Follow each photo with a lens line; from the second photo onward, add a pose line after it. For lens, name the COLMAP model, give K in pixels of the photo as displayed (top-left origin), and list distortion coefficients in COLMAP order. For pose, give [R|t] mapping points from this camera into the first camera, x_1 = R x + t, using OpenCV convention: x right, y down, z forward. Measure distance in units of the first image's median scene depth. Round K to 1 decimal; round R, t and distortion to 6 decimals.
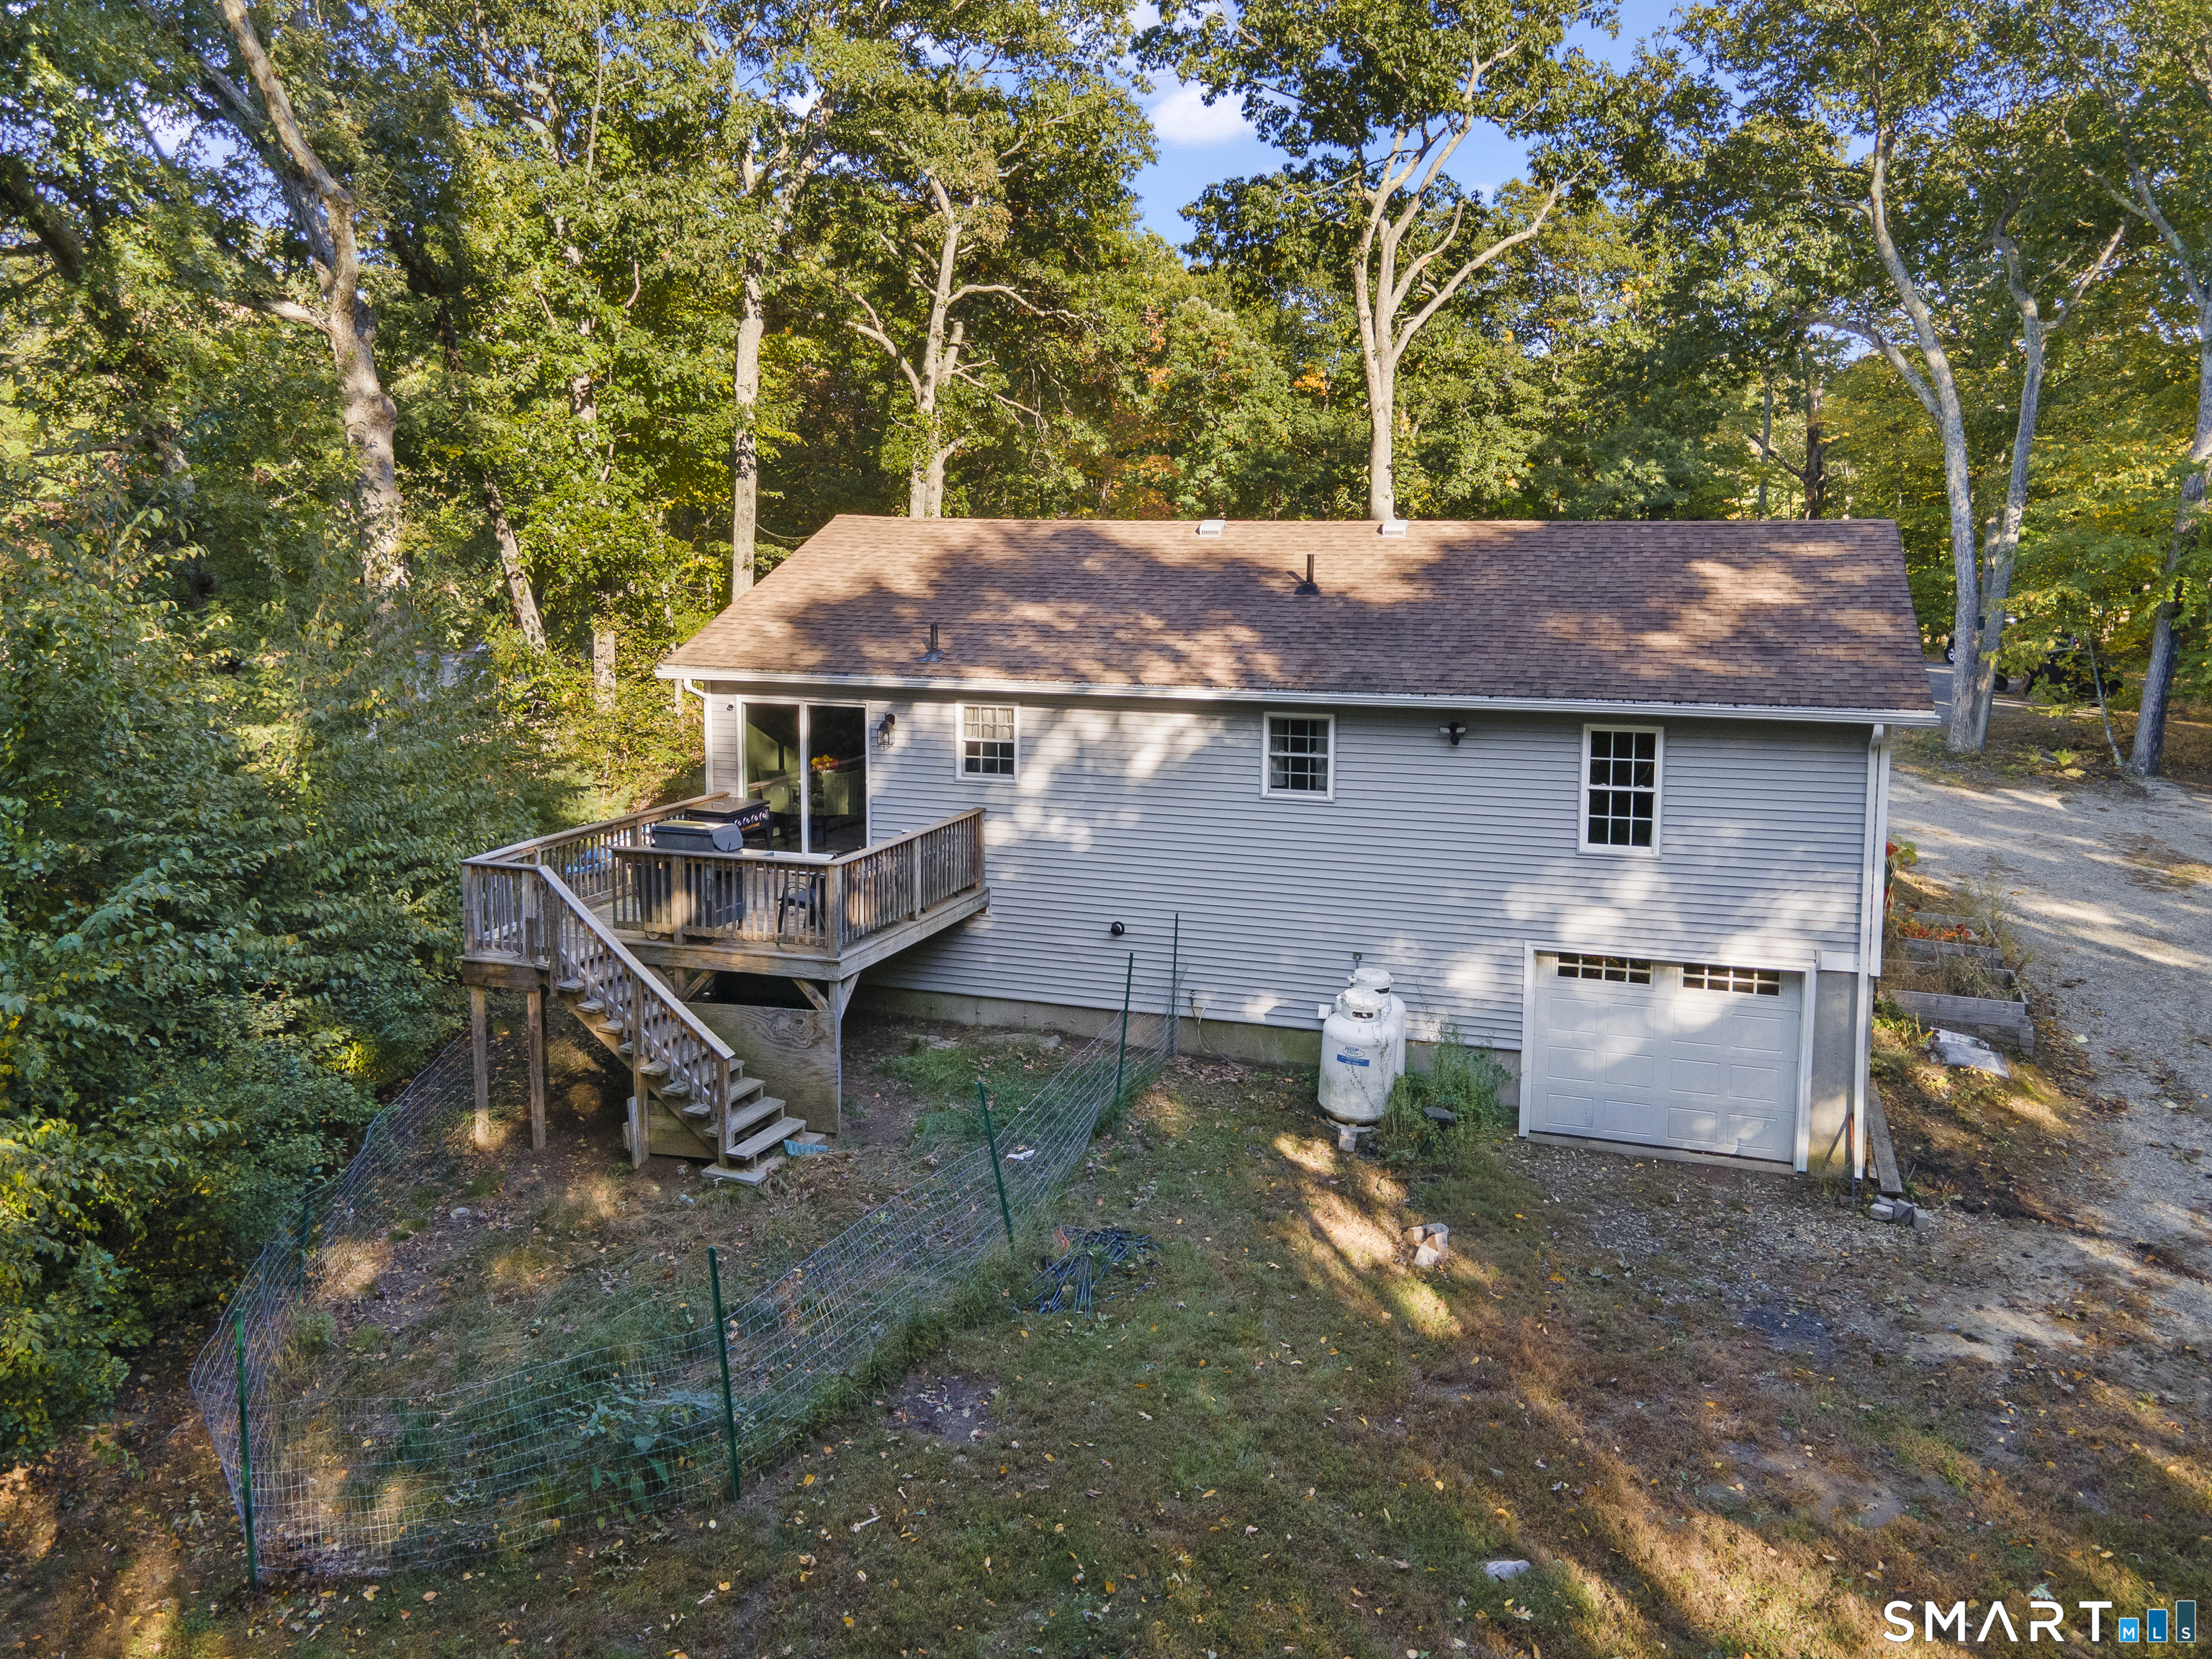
lens RADIAL K [[1566.2, 0, 1106.0], [0, 1566.2, 829.5], [0, 0, 1]] dist [-0.000589, -0.001241]
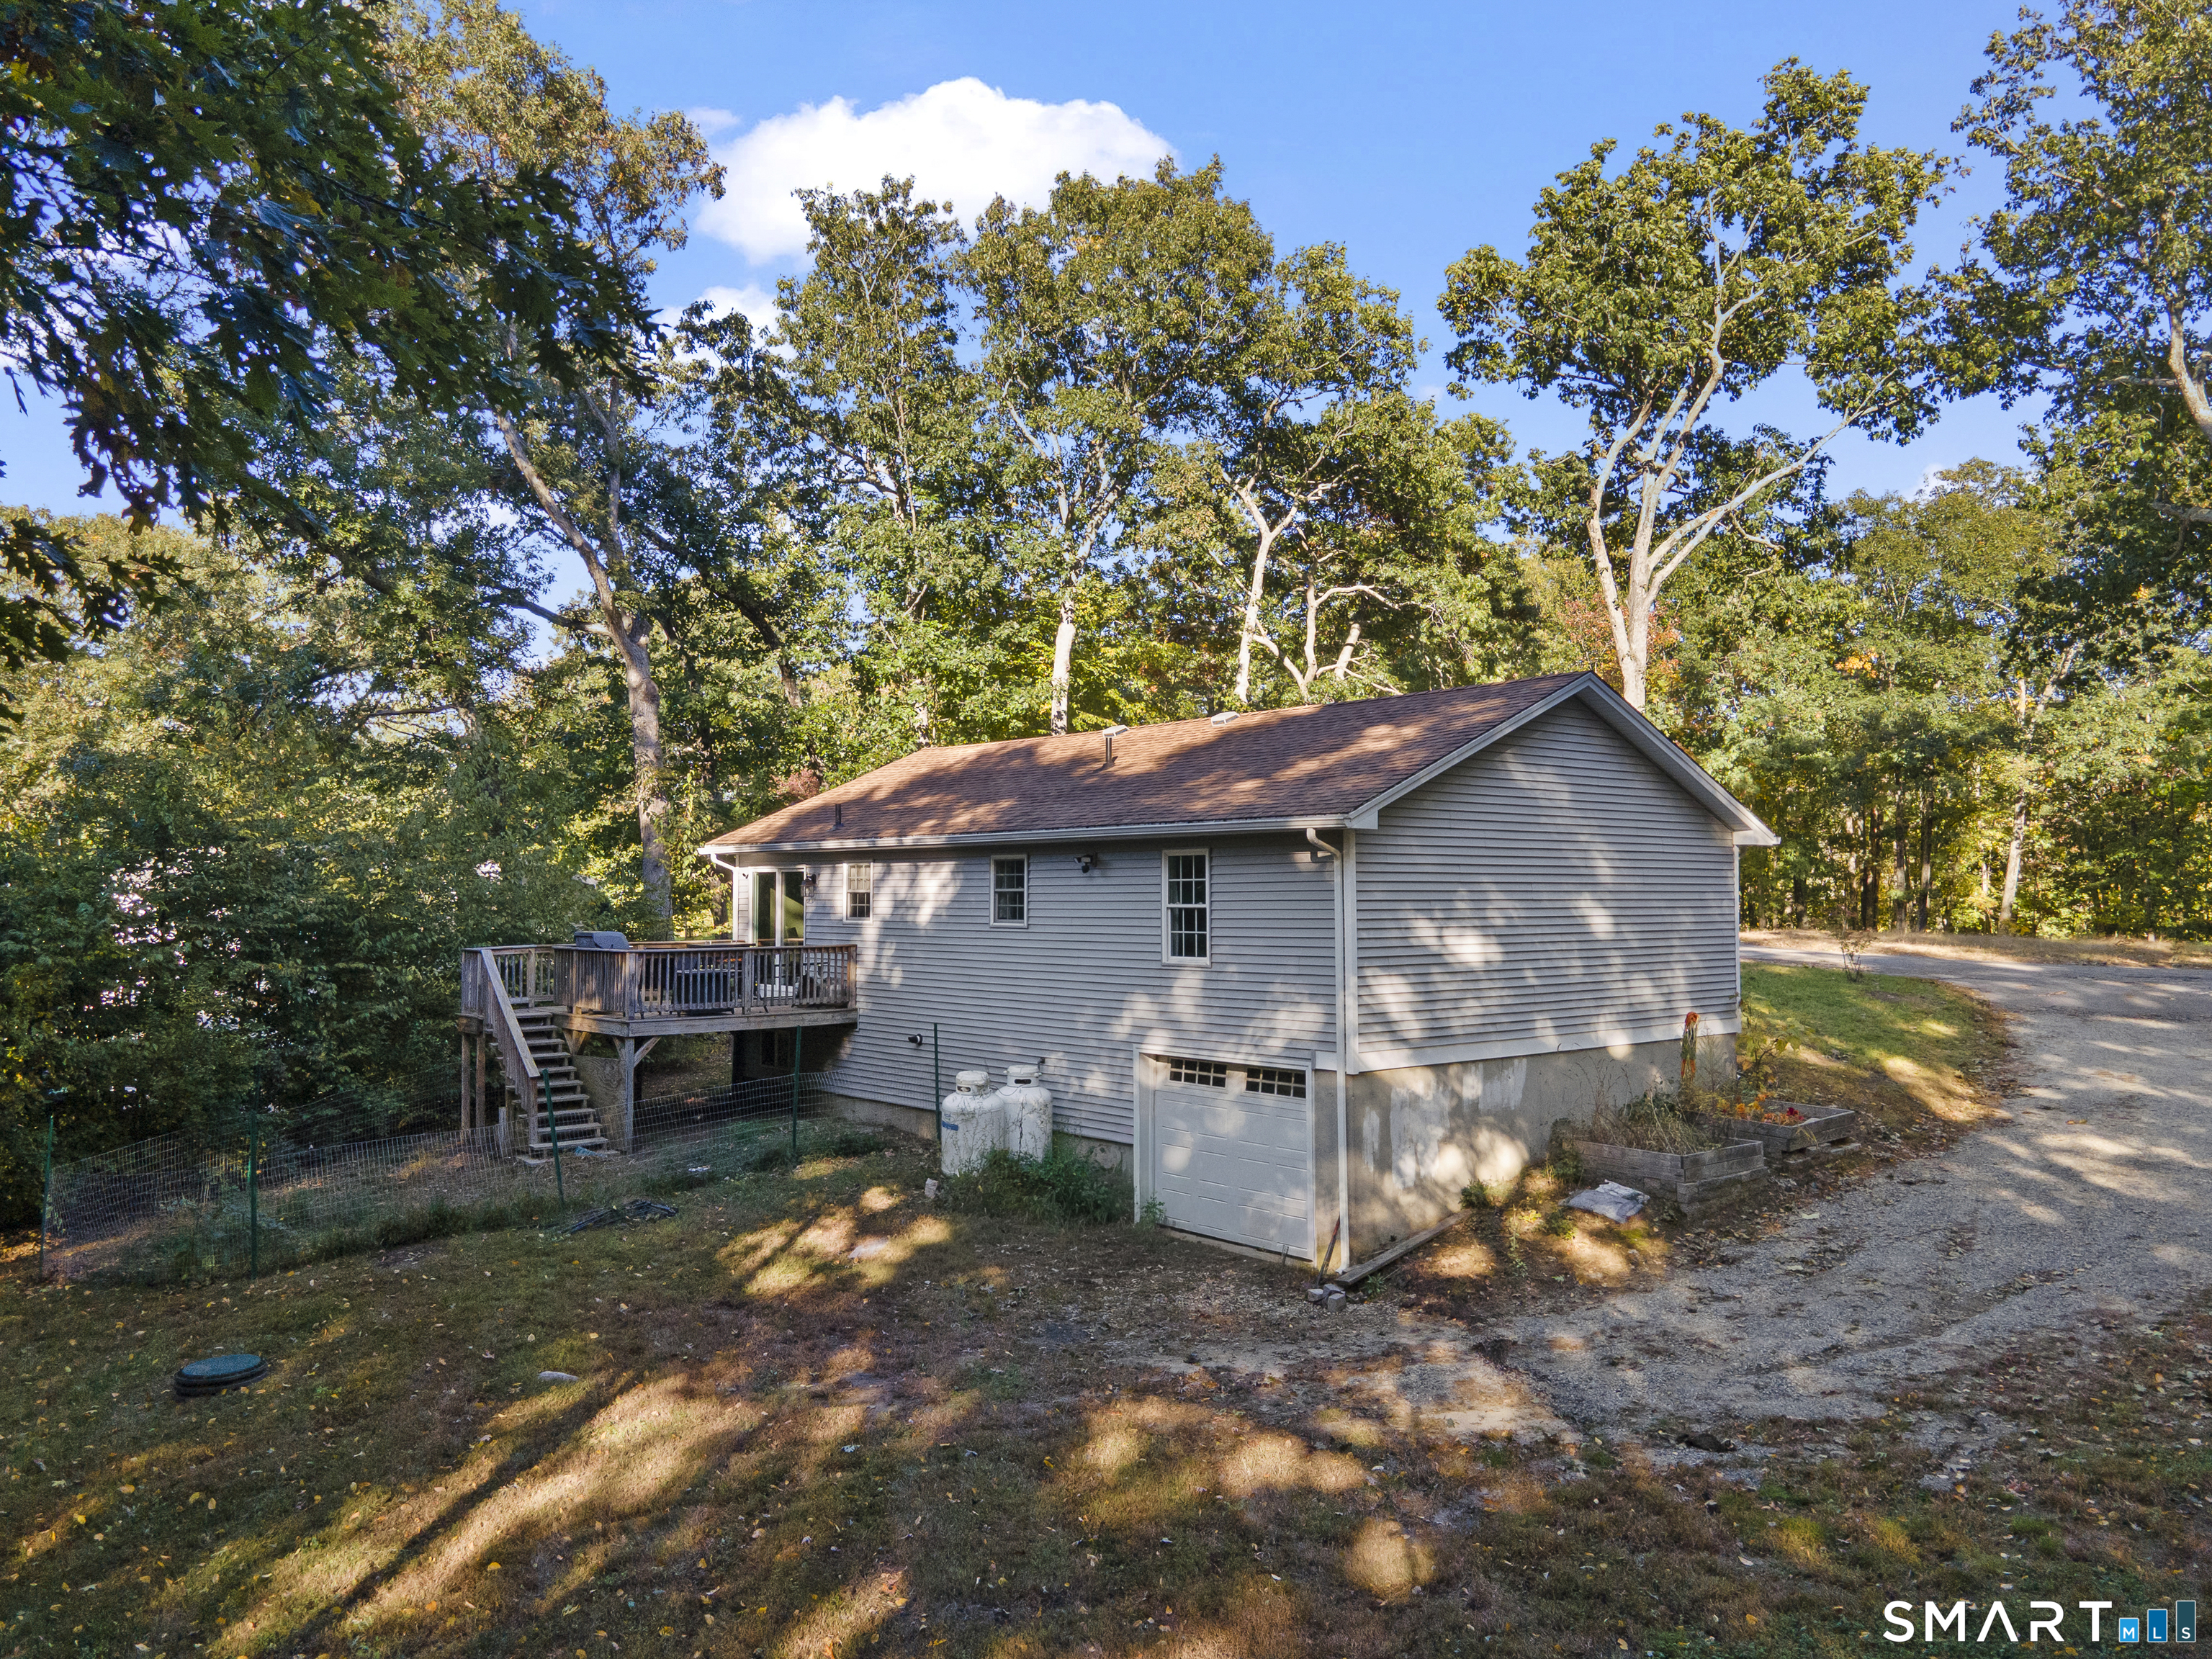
lens RADIAL K [[1565.3, 0, 1110.3], [0, 1565.3, 928.9], [0, 0, 1]] dist [0.064661, 0.000115]
pose [[0.876735, 0.008292, -0.480902, 0.801702], [-0.083888, 0.987163, -0.135915, 0.144771], [0.473602, 0.159504, 0.866176, -0.005819]]
